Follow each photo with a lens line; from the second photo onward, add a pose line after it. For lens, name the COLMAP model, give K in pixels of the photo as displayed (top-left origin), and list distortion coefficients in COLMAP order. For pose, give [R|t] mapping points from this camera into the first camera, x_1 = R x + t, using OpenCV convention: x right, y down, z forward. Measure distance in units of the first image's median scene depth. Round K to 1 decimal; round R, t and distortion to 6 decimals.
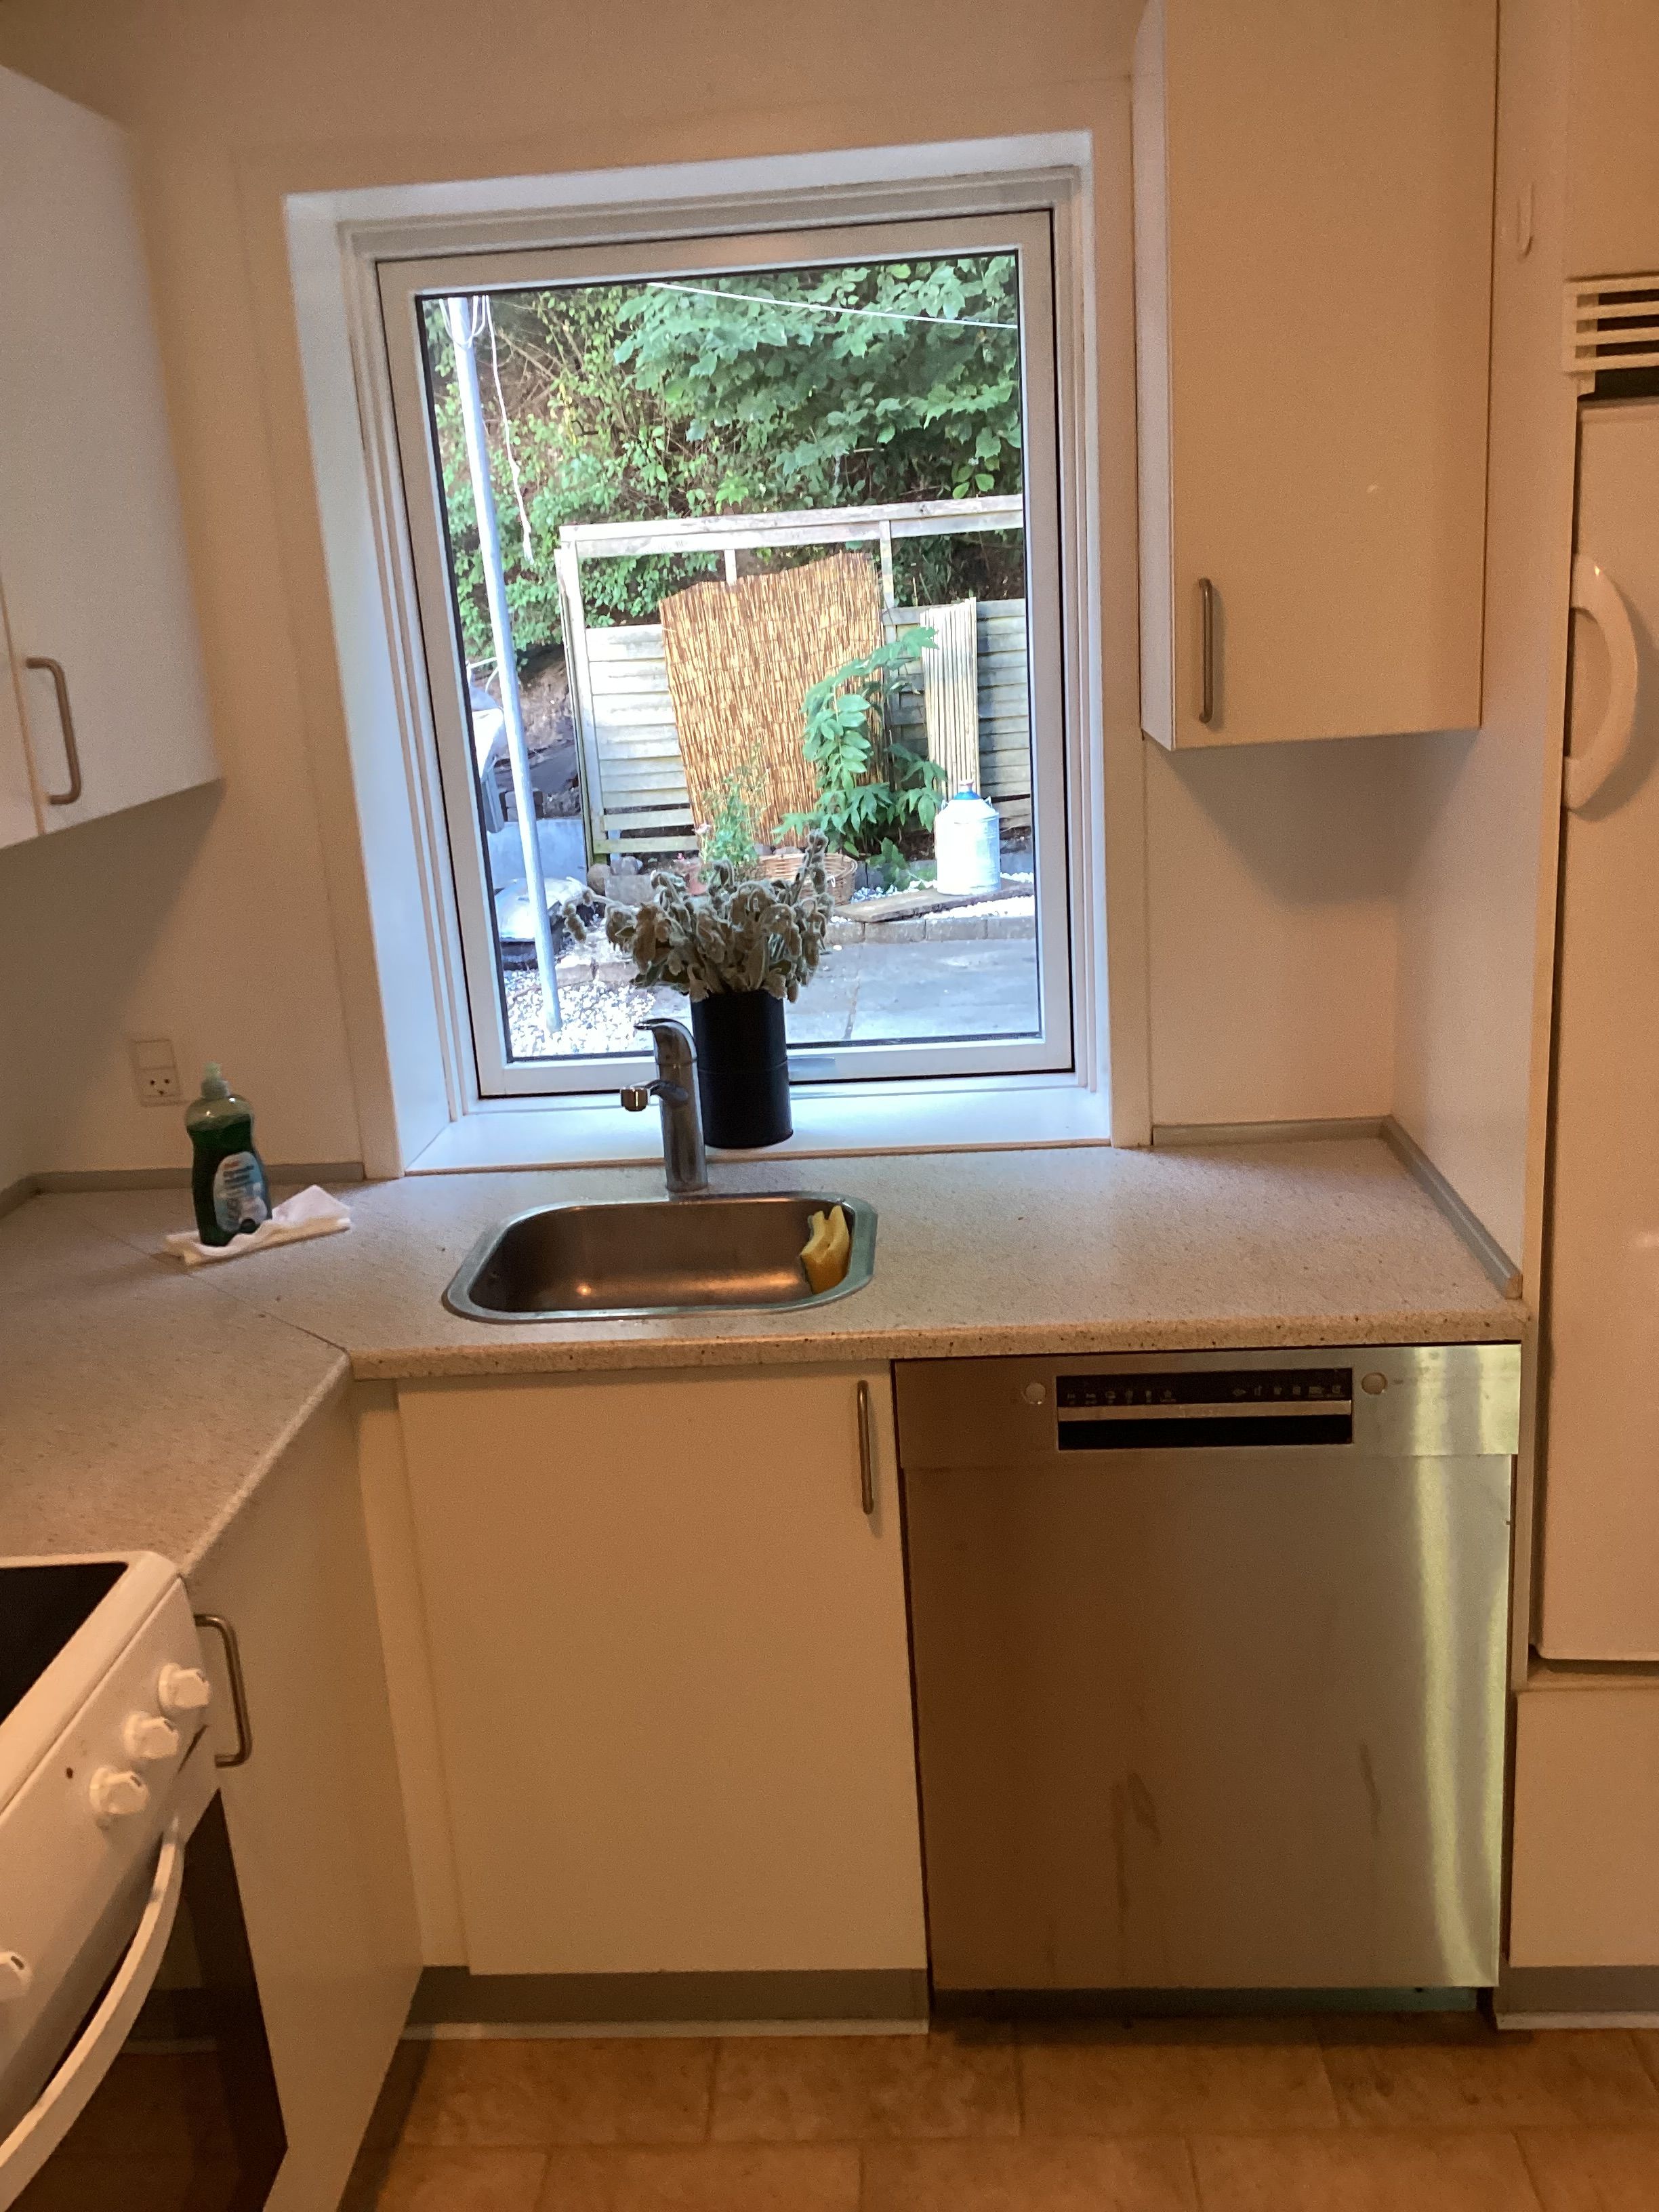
lens RADIAL K [[1988.0, 0, 827.8], [0, 1988.0, 1176.6], [0, 0, 1]] dist [0.104179, -0.208061]
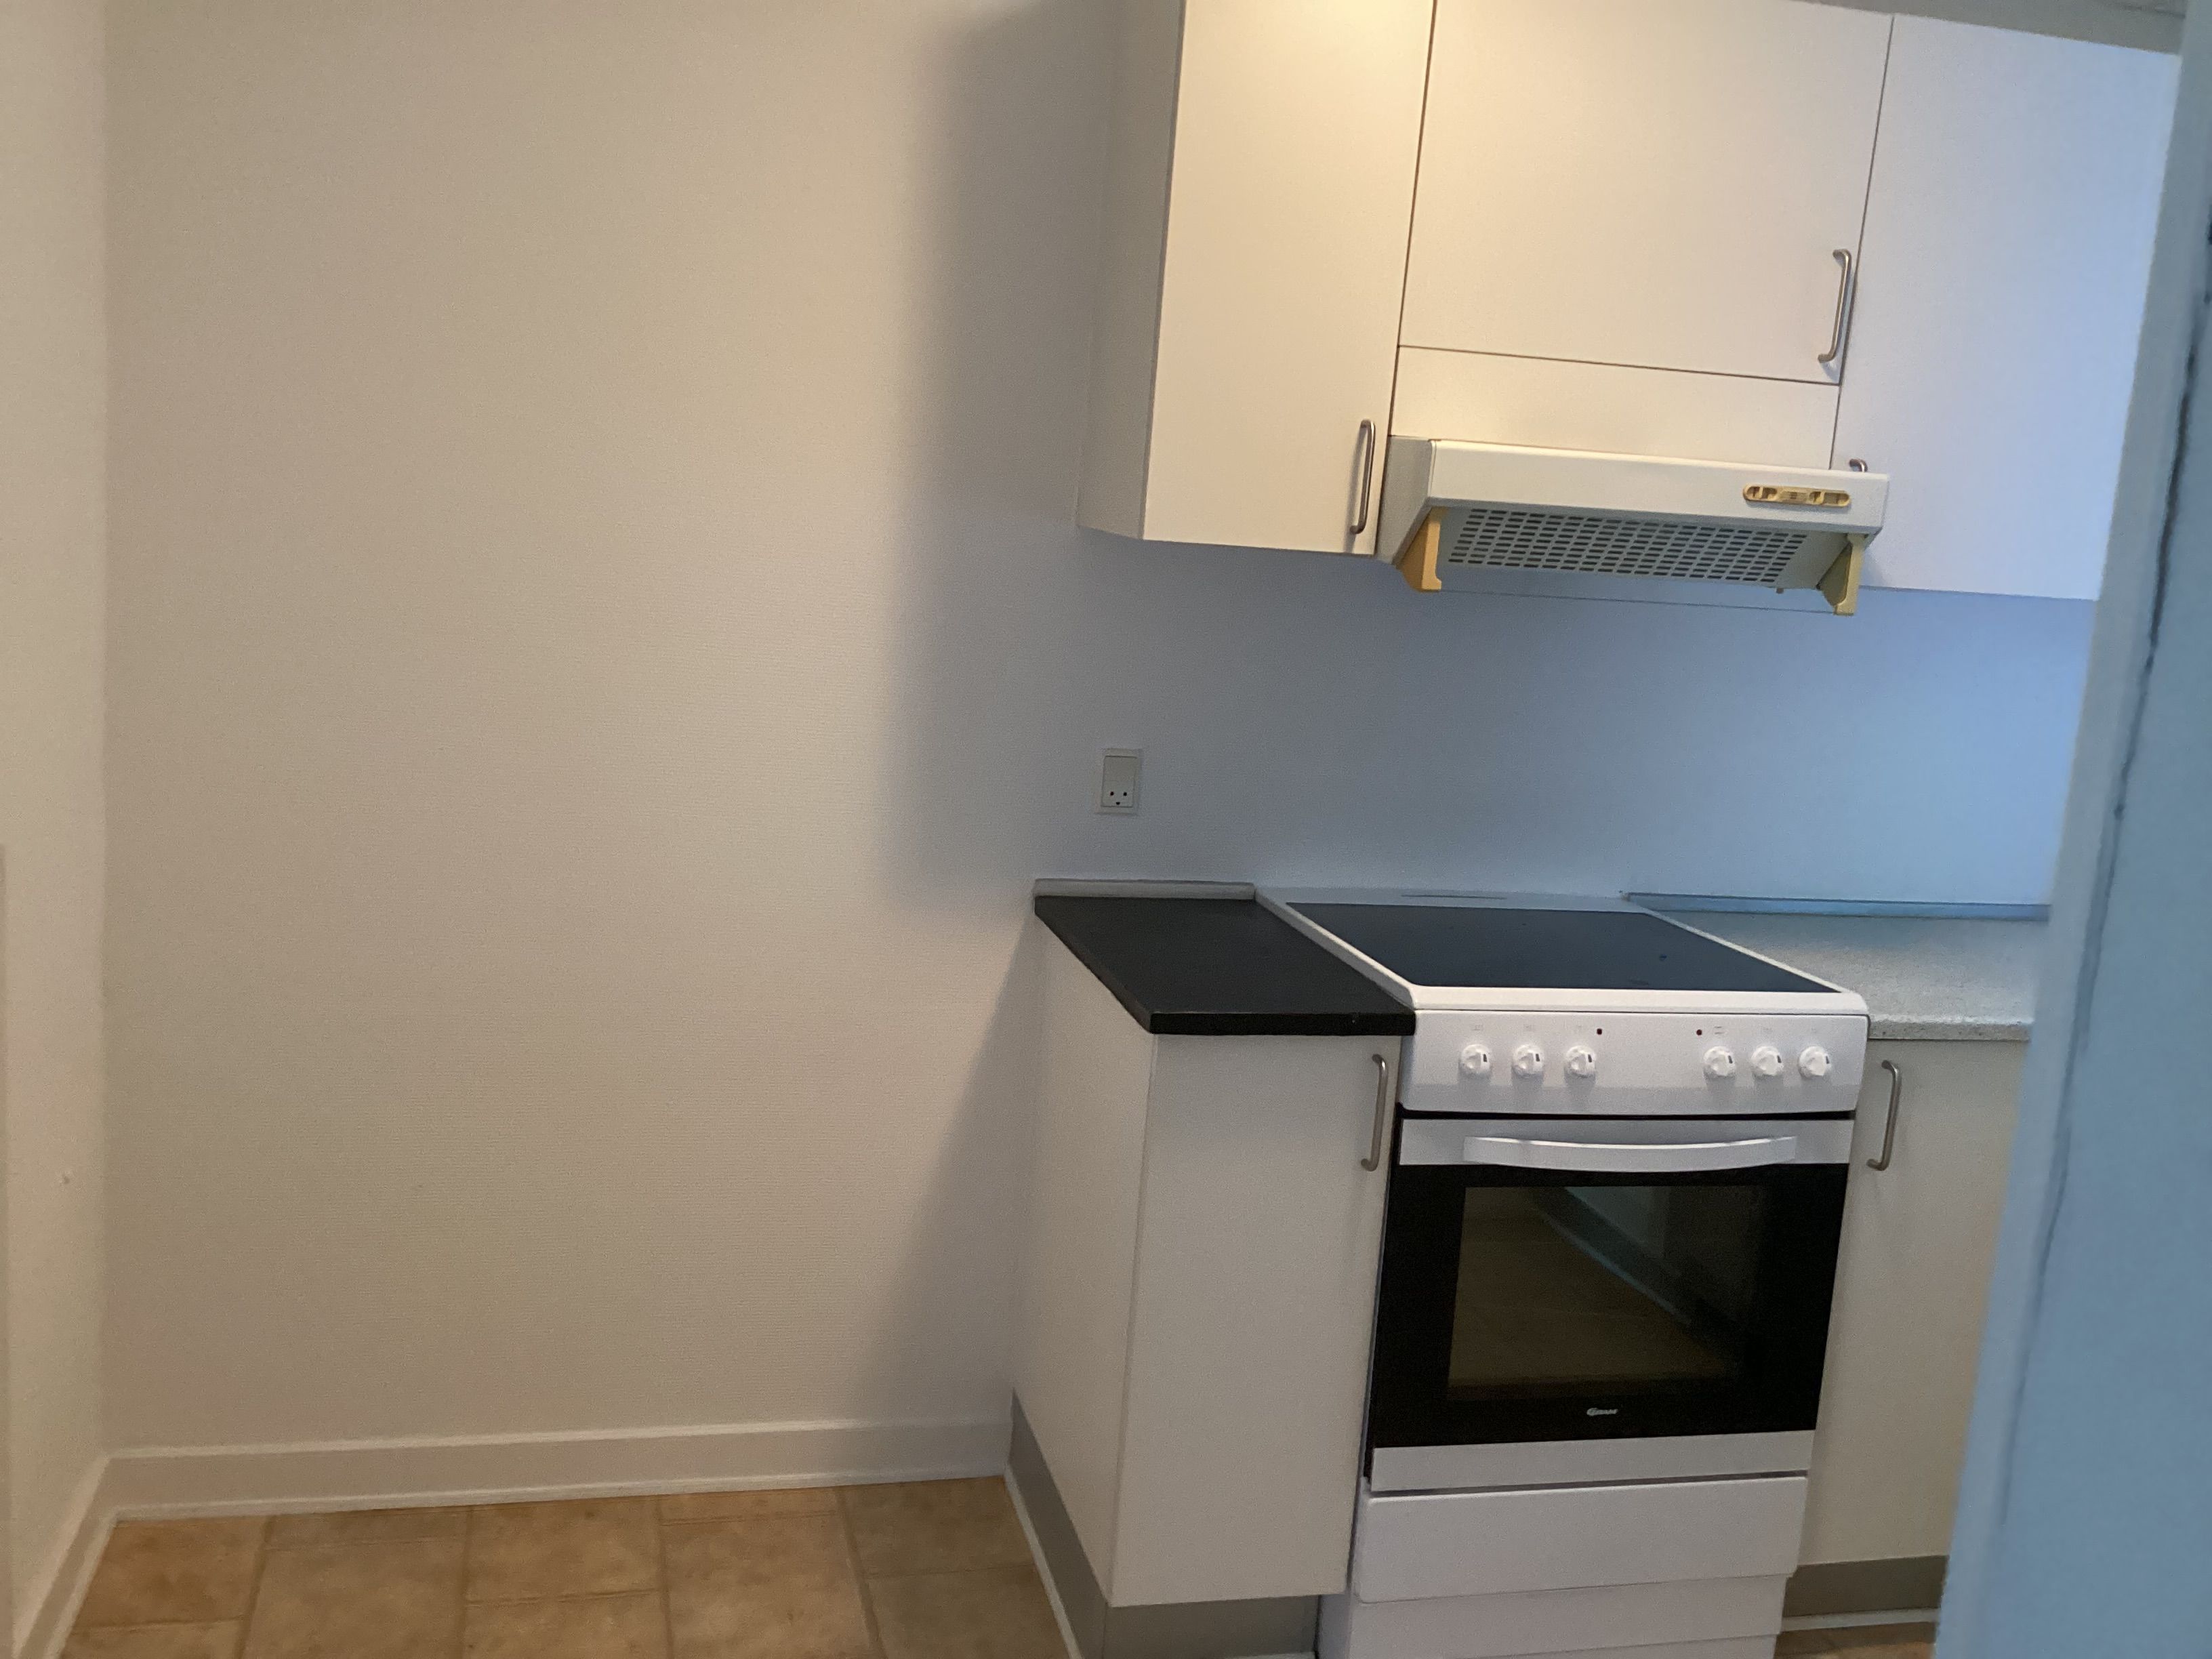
lens RADIAL K [[1988.0, 0, 1106.0], [0, 1988.0, 829.5], [0, 0, 1]] dist [0.104179, -0.208061]
pose [[0.276381, 0.244307, -0.929477, 0.722905], [-0.366799, 0.920752, 0.132946, 0.056420], [0.888297, 0.304187, 0.344090, -0.095294]]
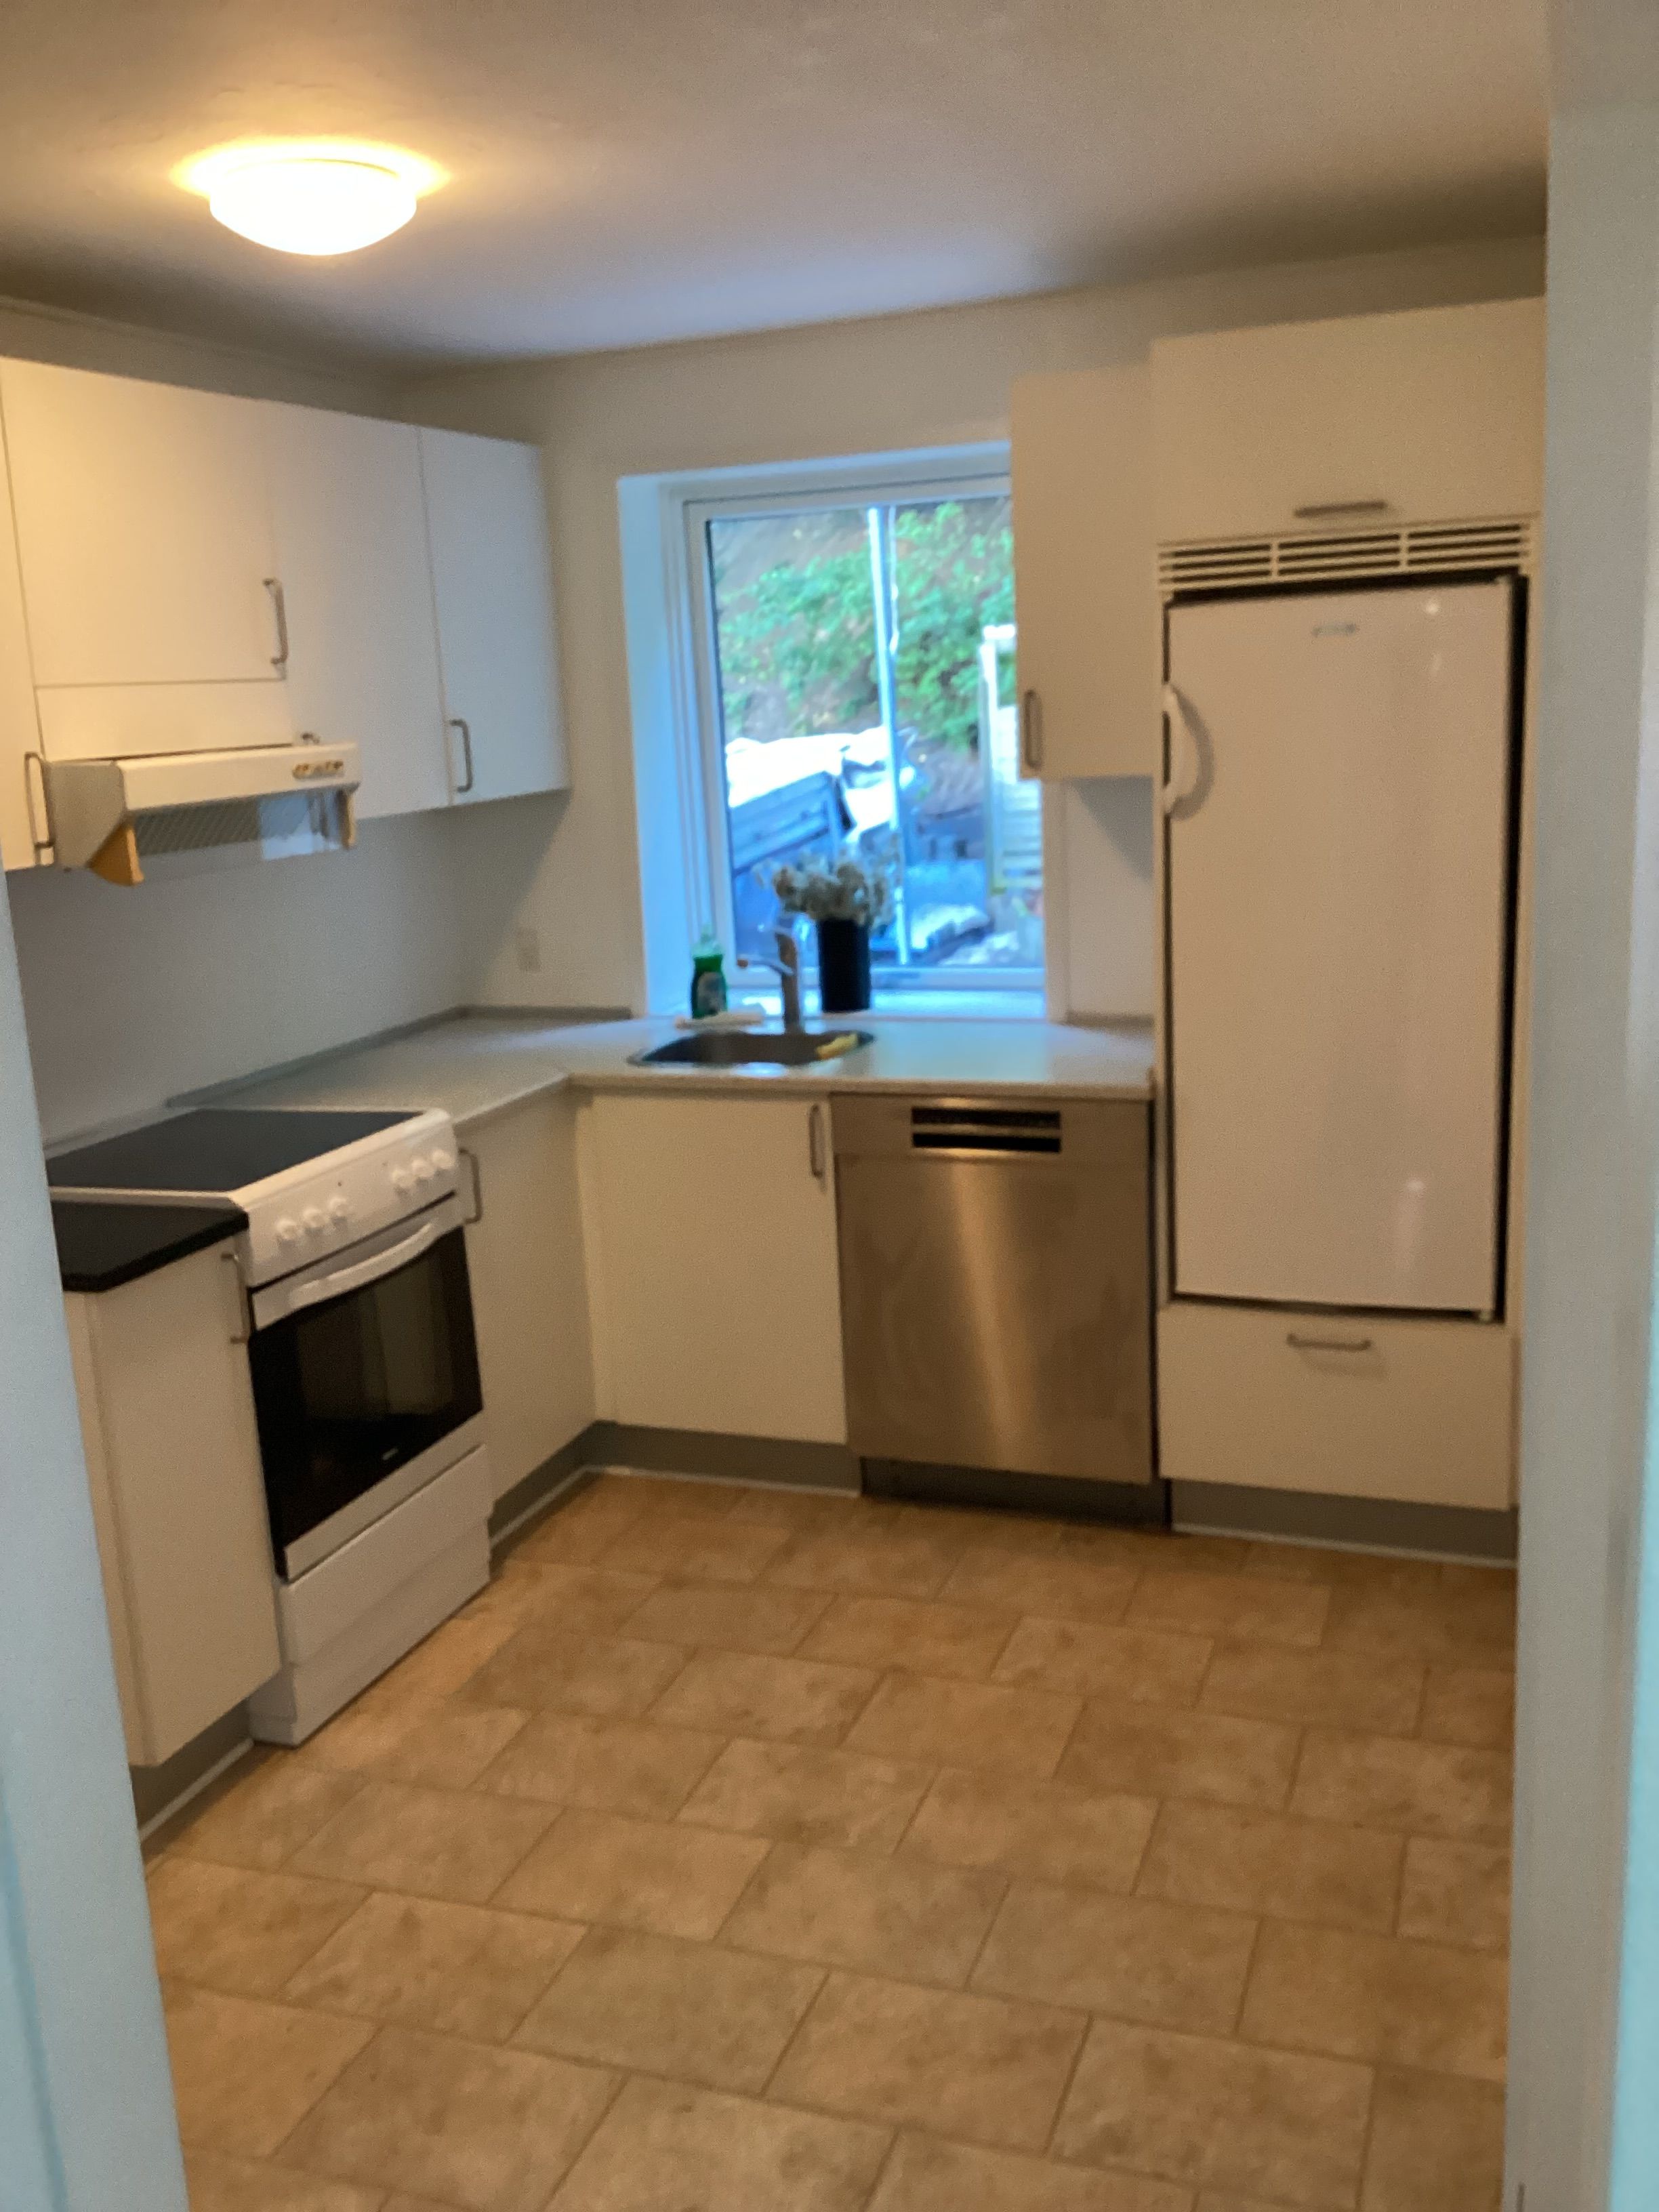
lens RADIAL K [[1988.0, 0, 827.8], [0, 1988.0, 1176.6], [0, 0, 1]] dist [0.104179, -0.208061]
pose [[0.958416, 0.082286, -0.273256, 0.542691], [-0.091786, 0.995533, -0.022141, 0.207719], [0.270213, 0.046301, 0.961687, -0.807108]]
